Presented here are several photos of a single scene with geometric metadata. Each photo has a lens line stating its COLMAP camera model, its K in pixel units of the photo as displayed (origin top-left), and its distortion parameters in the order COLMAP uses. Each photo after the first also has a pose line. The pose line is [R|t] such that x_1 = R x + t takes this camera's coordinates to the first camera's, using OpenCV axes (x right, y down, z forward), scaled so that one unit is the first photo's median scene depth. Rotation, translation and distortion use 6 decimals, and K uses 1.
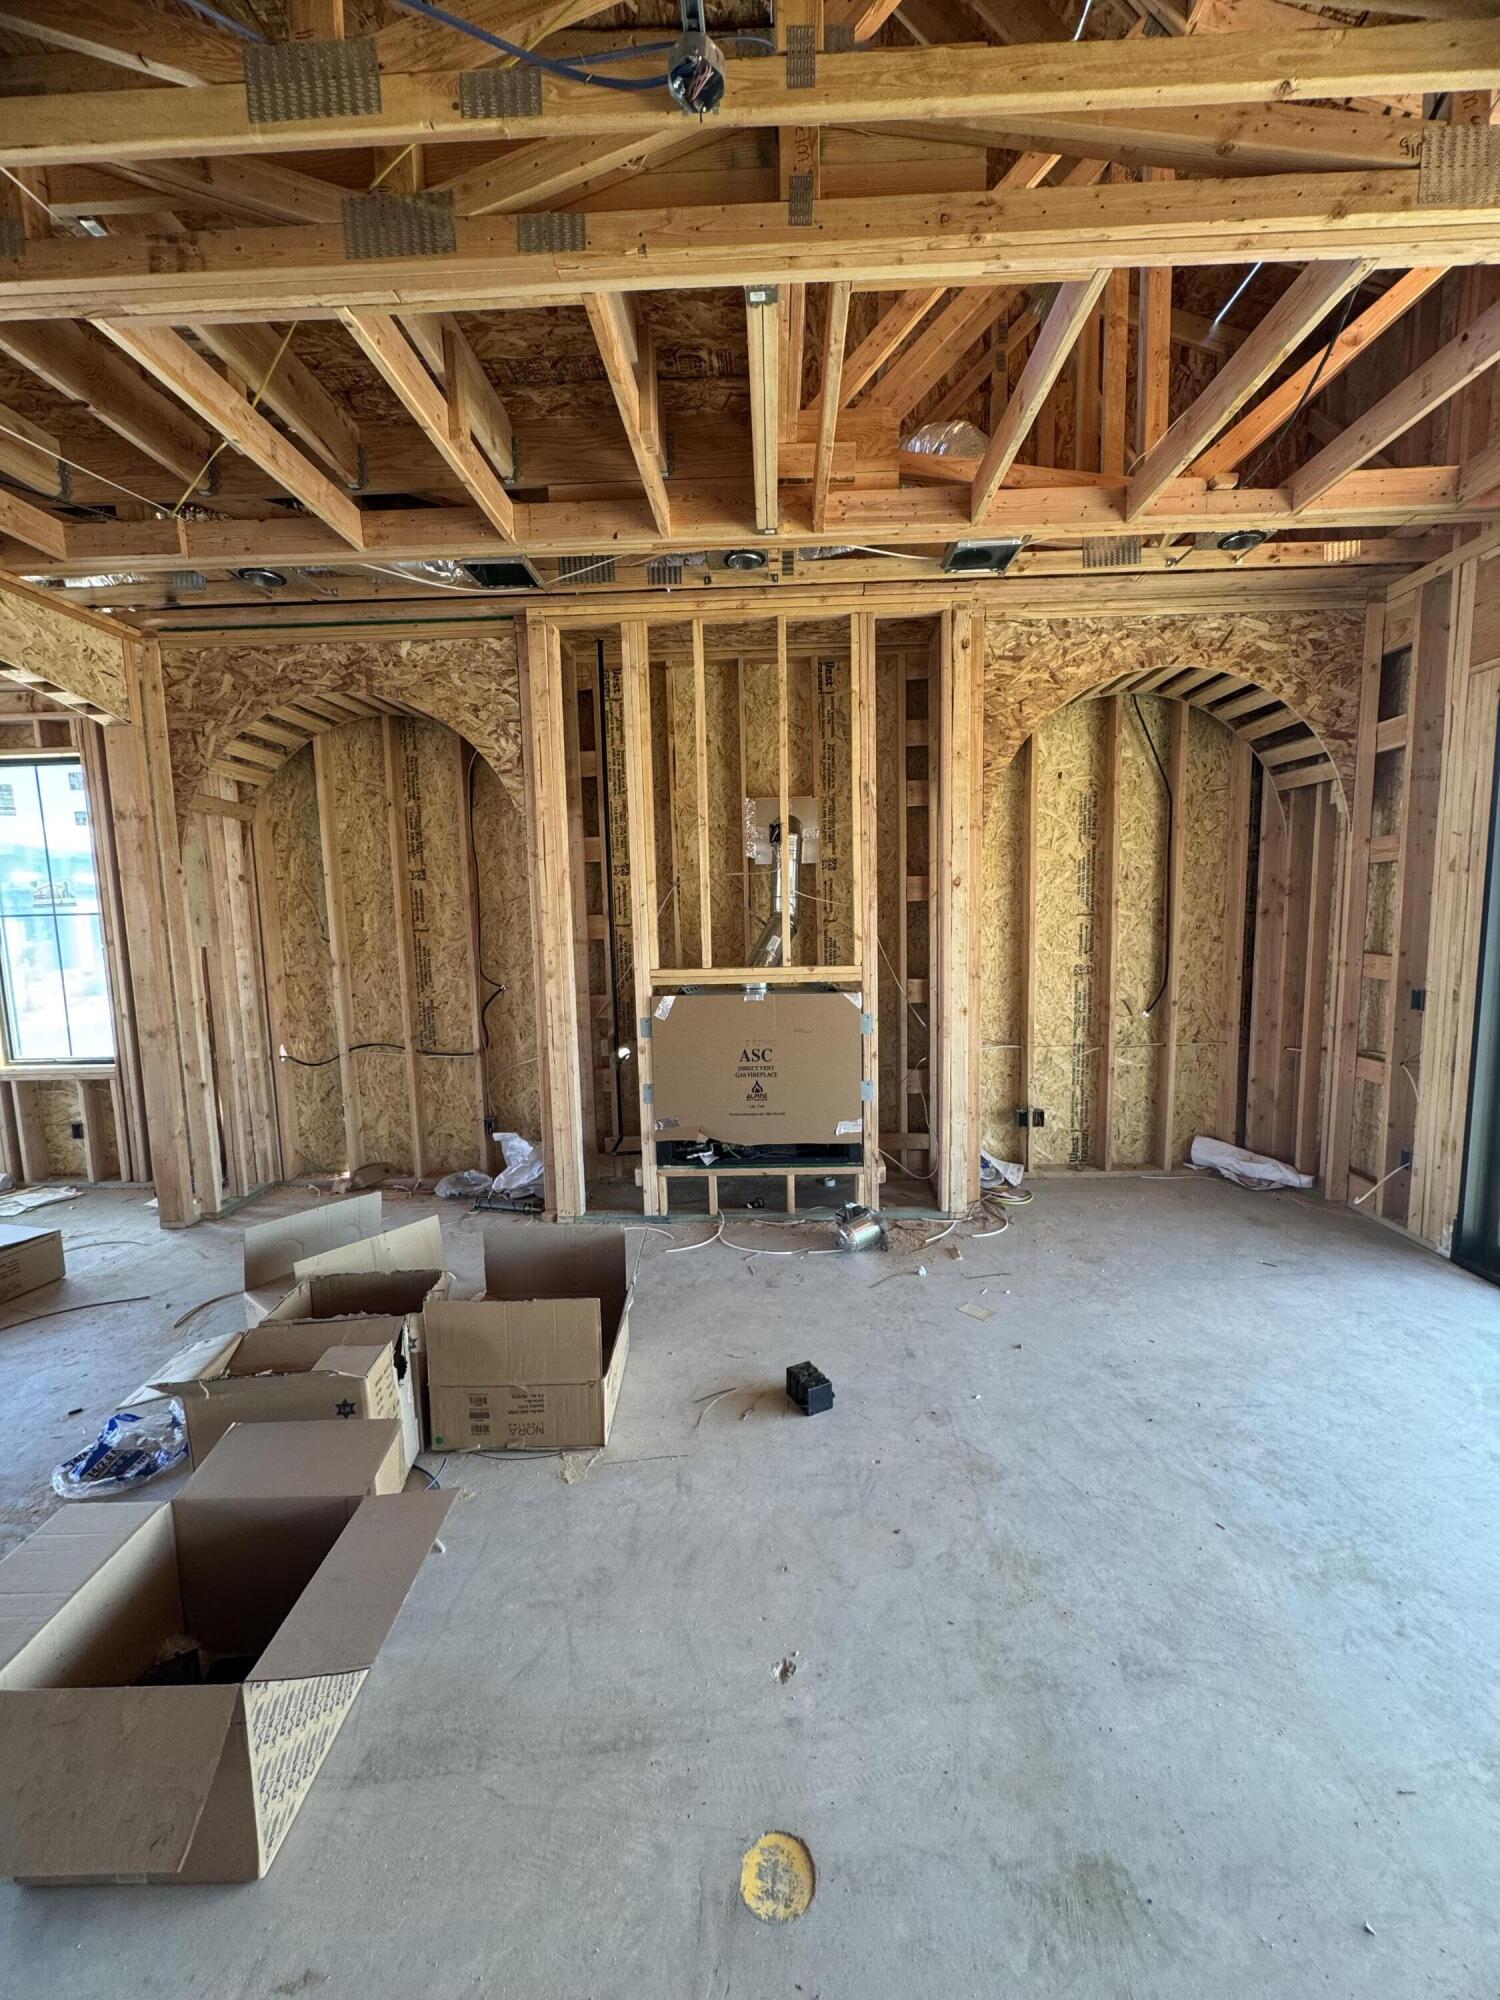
lens RADIAL K [[795.3, 0, 750.0], [0, 795.3, 1000.0], [0, 0, 1]] dist [-0.002856, 0.000813]
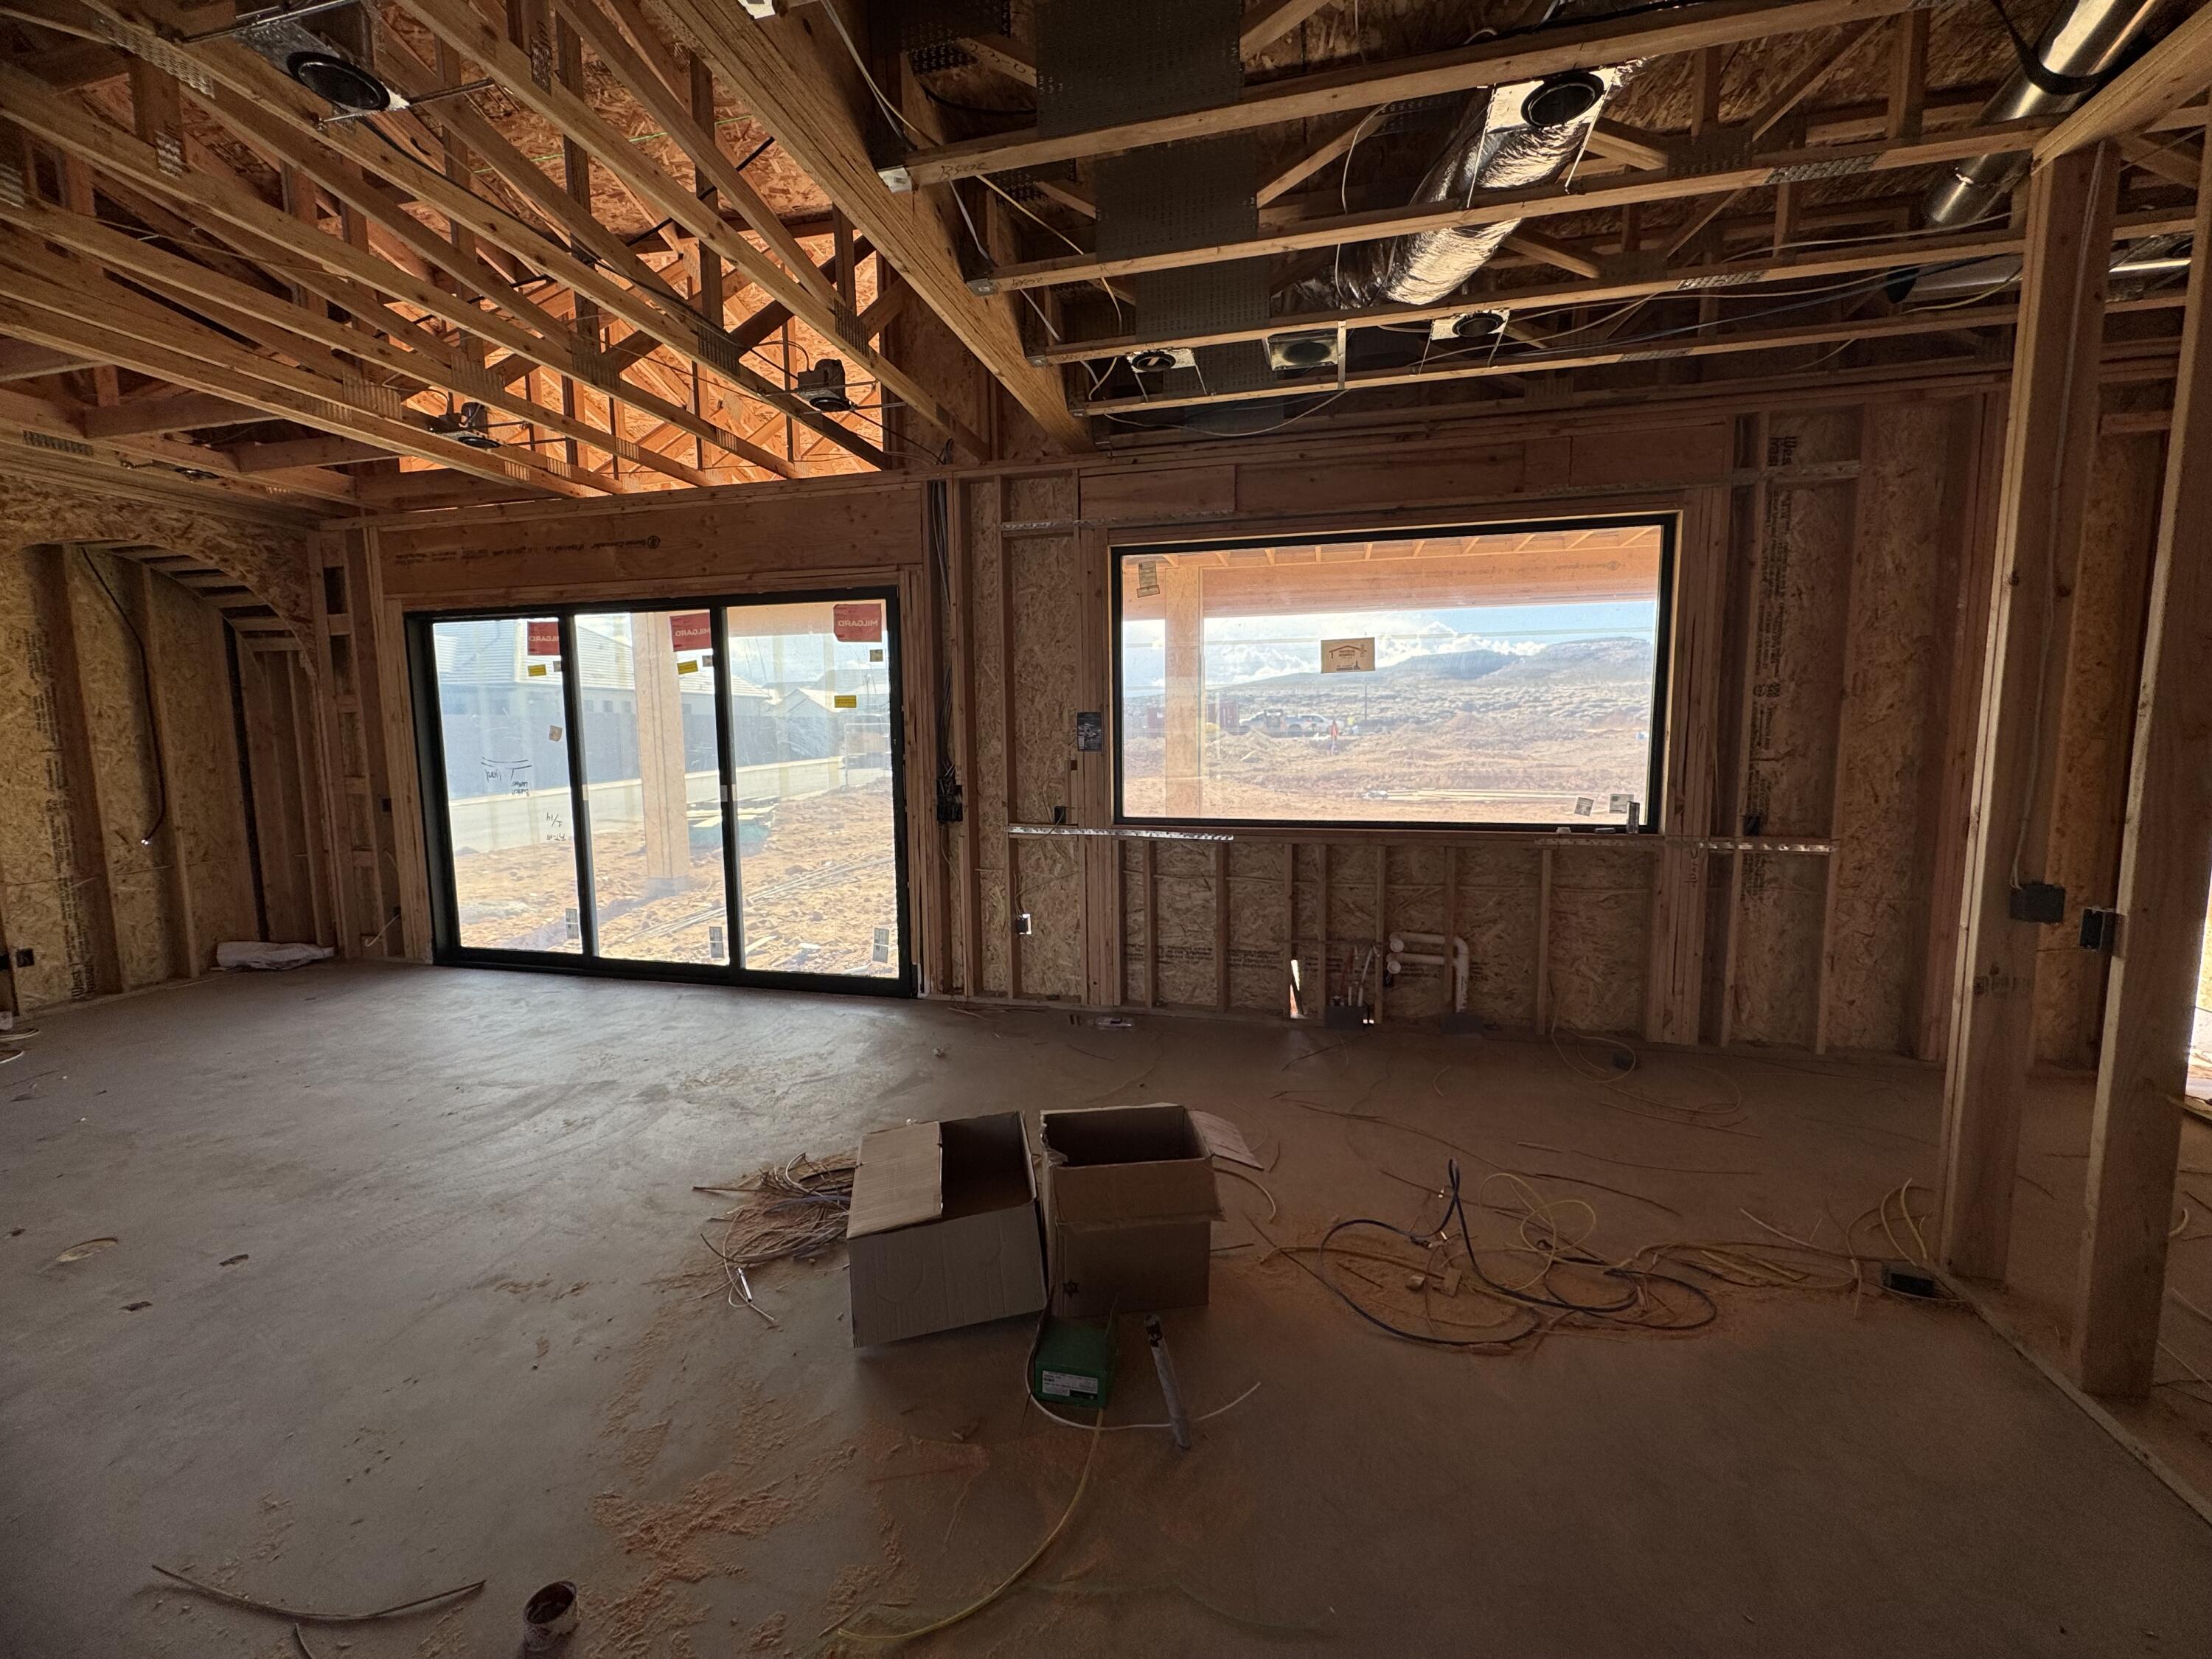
lens RADIAL K [[879.6, 0, 1109.3], [0, 879.6, 824.2], [0, 0, 1]] dist [-0.002856, 0.000813]
pose [[0.204423, -0.083155, 0.975344, -0.460752], [0.114615, 0.991565, 0.060516, 0.082965], [-0.972149, 0.099419, 0.212229, -0.619335]]
